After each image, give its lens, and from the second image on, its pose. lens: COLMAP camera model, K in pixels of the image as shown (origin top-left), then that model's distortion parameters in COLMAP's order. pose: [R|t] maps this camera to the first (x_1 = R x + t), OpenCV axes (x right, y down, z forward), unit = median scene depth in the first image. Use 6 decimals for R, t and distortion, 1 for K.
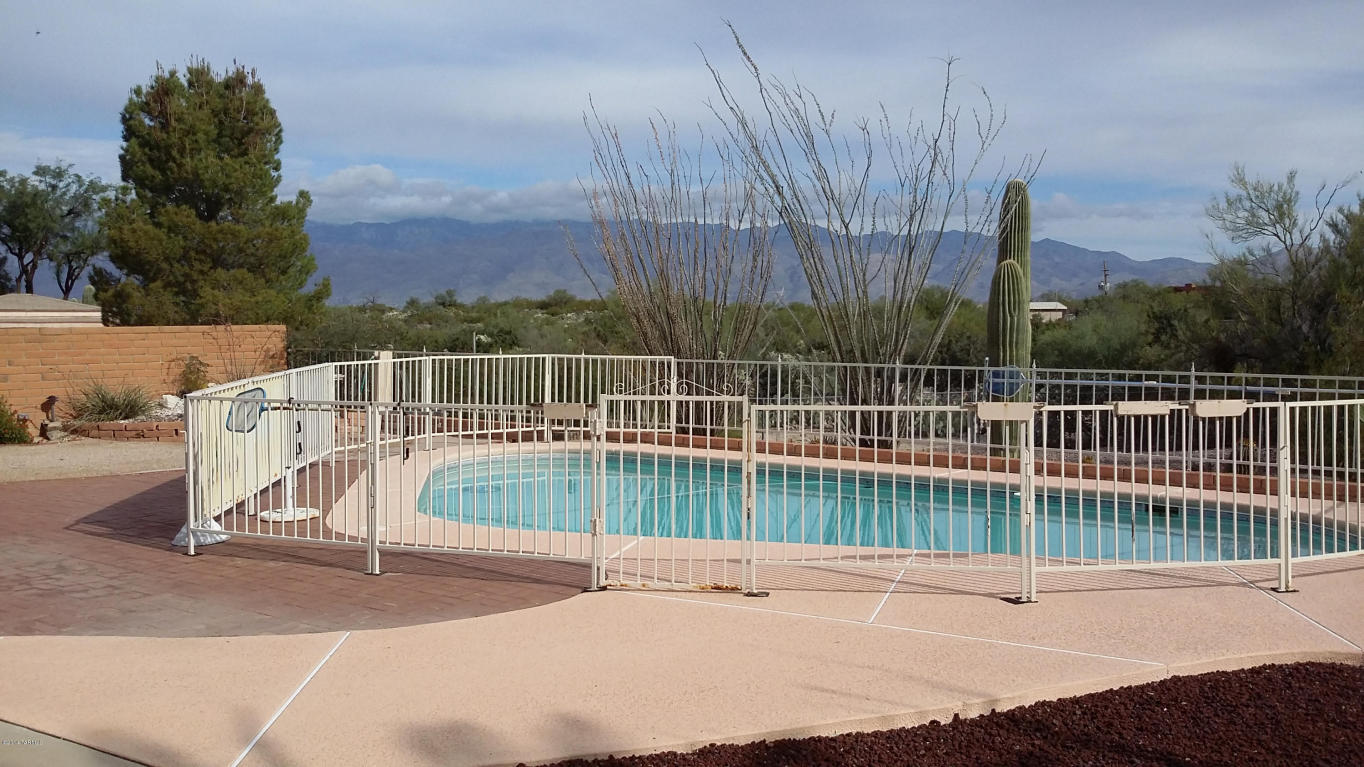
lens RADIAL K [[1261.4, 0, 682.0], [0, 1261.4, 383.5], [0, 0, 1]] dist [0.145307, -0.344510]
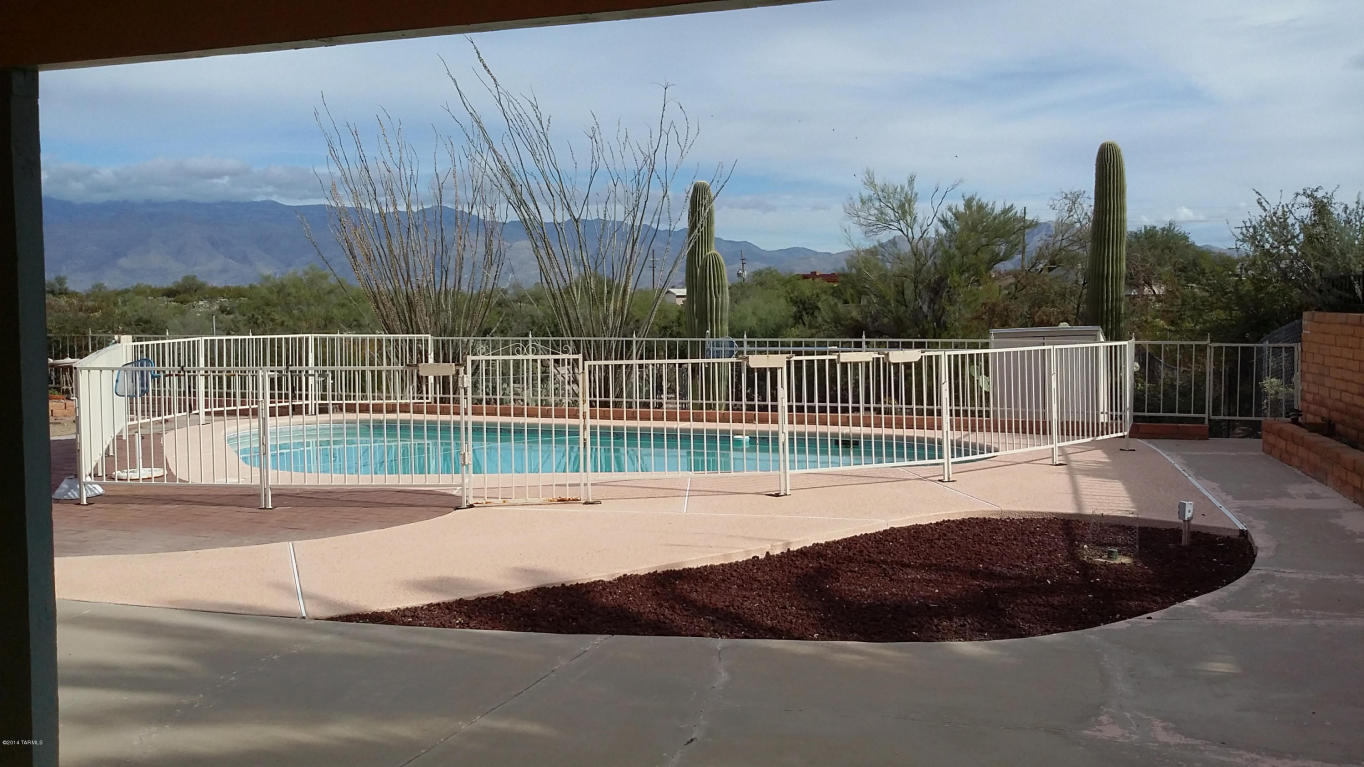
lens RADIAL K [[1261.4, 0, 682.0], [0, 1261.4, 383.5], [0, 0, 1]] dist [0.145307, -0.344510]
pose [[0.962372, -0.024655, 0.270614, -0.081099], [0.021886, 0.999673, 0.013245, 0.009848], [-0.270852, -0.006824, 0.962597, -0.120288]]
